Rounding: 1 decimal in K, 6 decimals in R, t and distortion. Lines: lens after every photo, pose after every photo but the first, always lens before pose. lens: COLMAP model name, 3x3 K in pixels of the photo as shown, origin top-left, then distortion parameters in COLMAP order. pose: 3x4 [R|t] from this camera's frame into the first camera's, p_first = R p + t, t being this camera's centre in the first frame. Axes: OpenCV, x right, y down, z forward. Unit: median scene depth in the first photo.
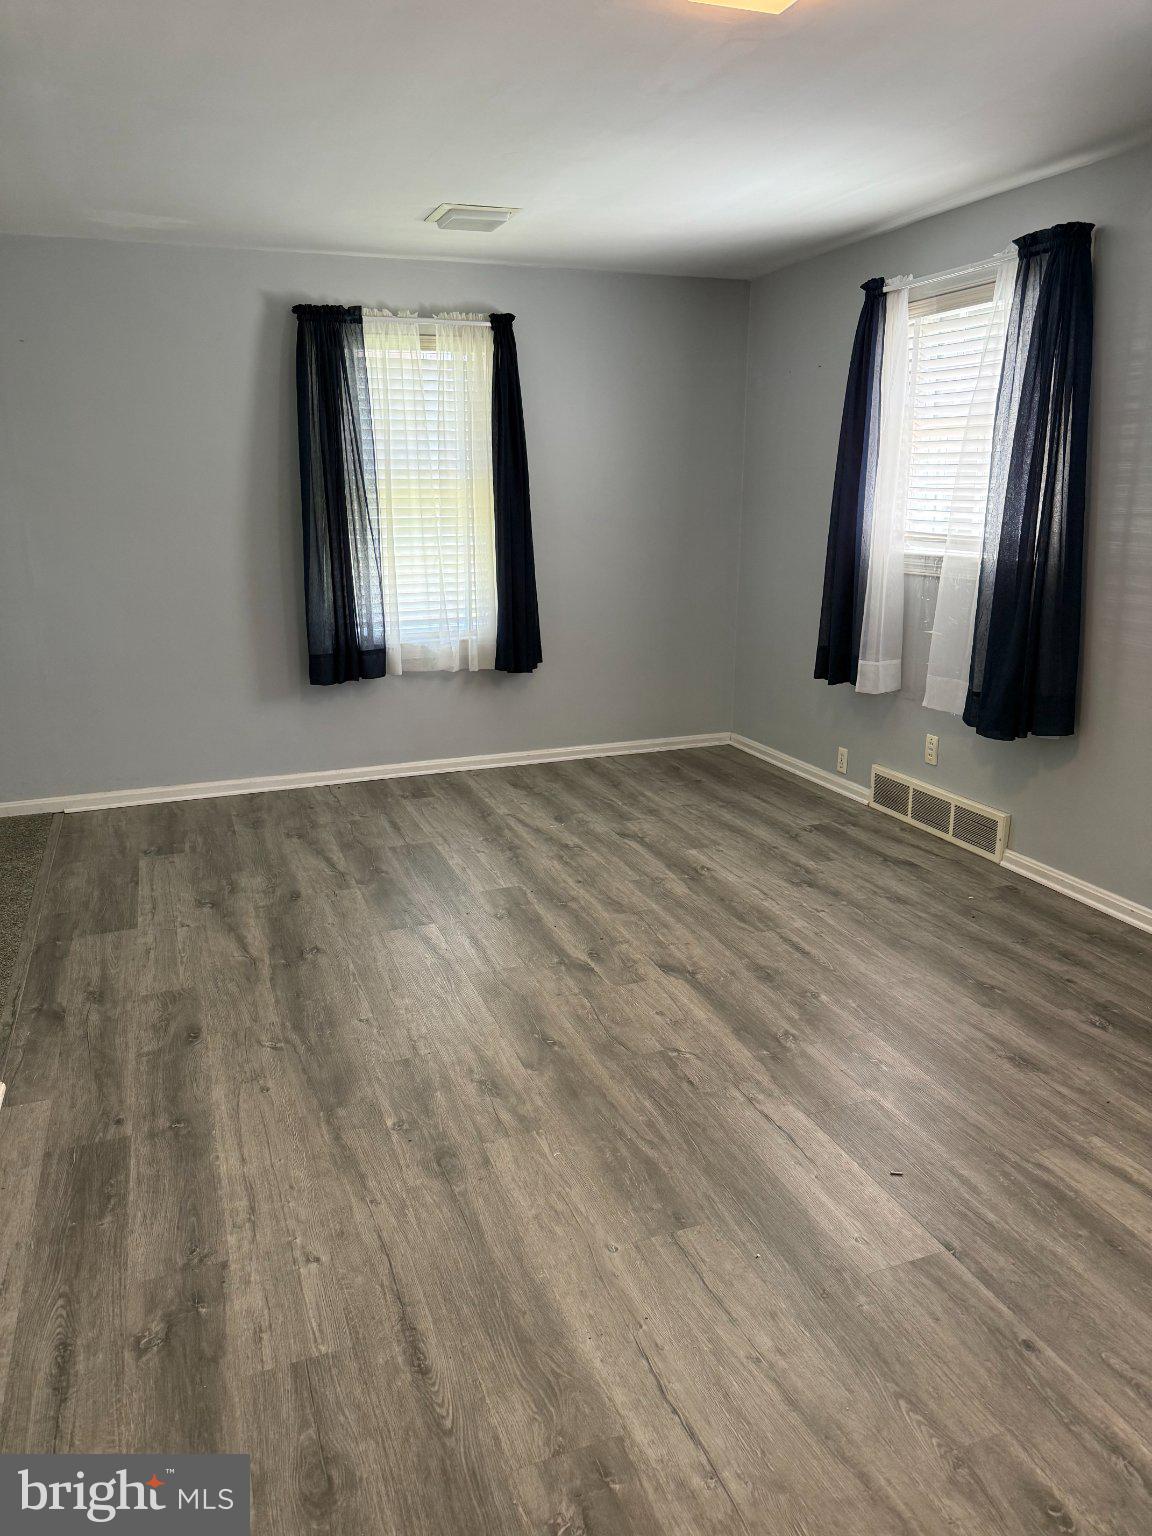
lens RADIAL K [[1082.8, 0, 565.5], [0, 1082.8, 775.2], [0, 0, 1]] dist [0.065219, -0.080791]
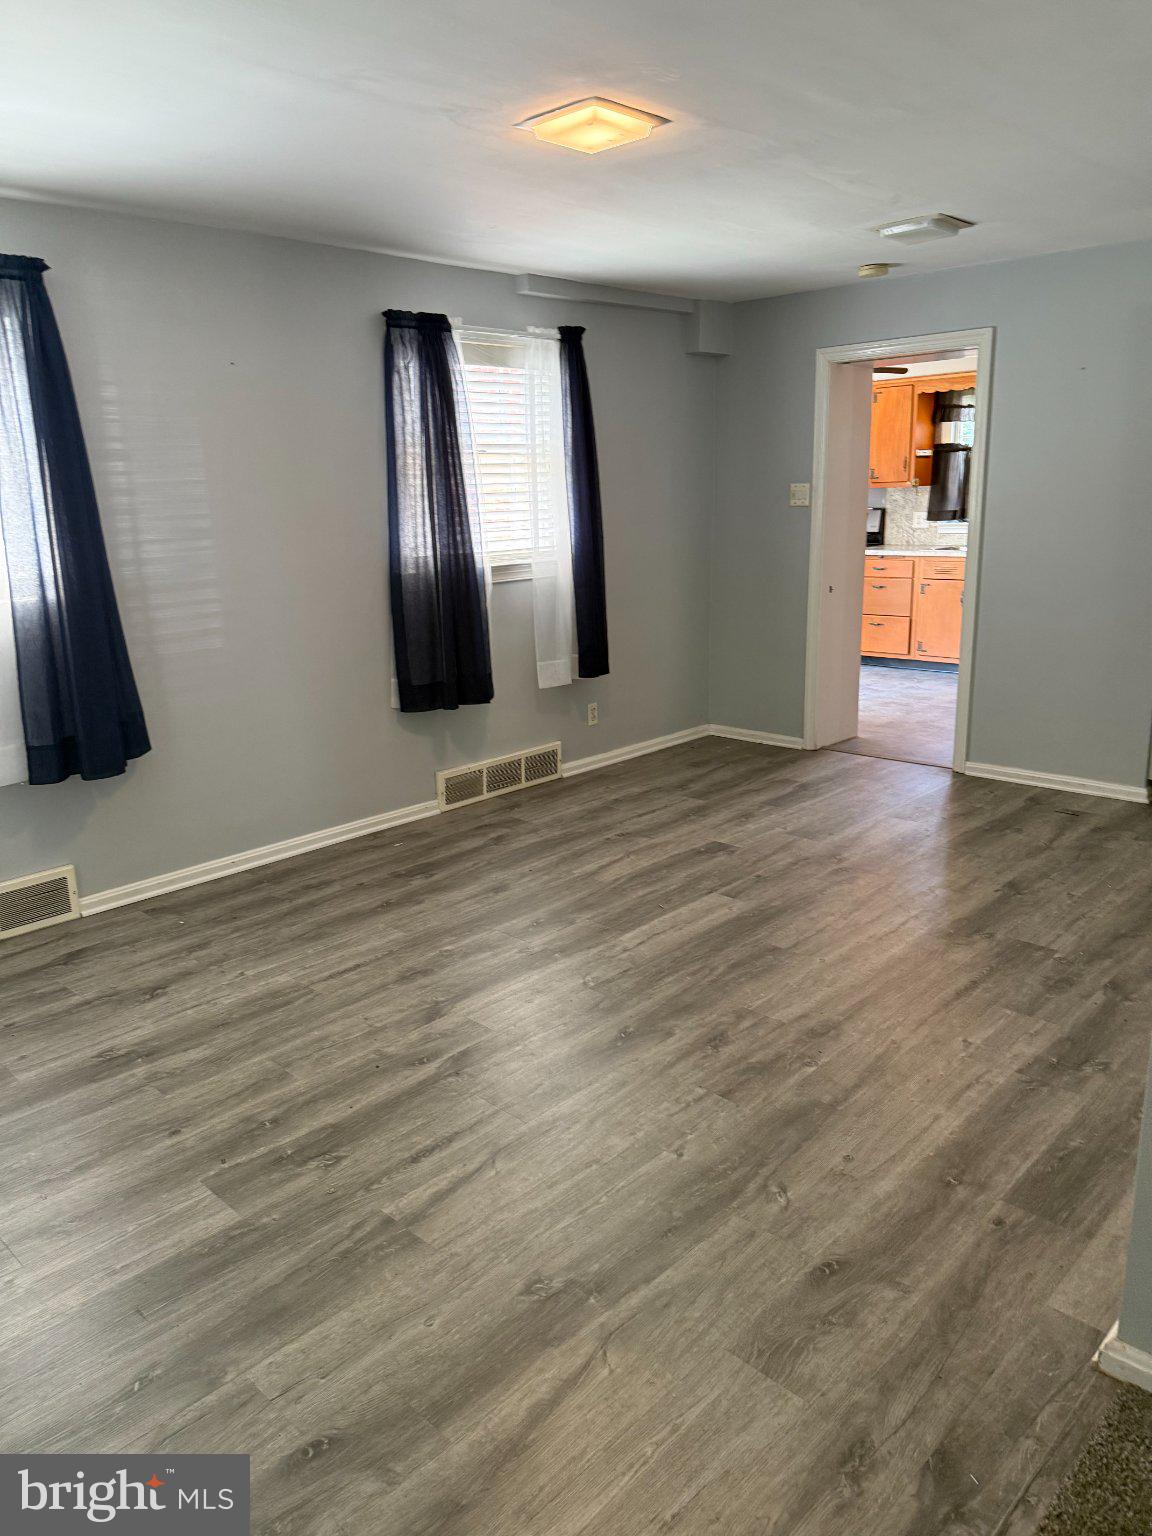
lens RADIAL K [[1082.8, 0, 574.7], [0, 1082.8, 761.9], [0, 0, 1]] dist [0.065219, -0.080791]
pose [[-0.437262, -0.199483, 0.876932, -0.802497], [0.269336, 0.901287, 0.339321, -0.332392], [-0.858056, 0.384562, -0.340370, 1.222843]]
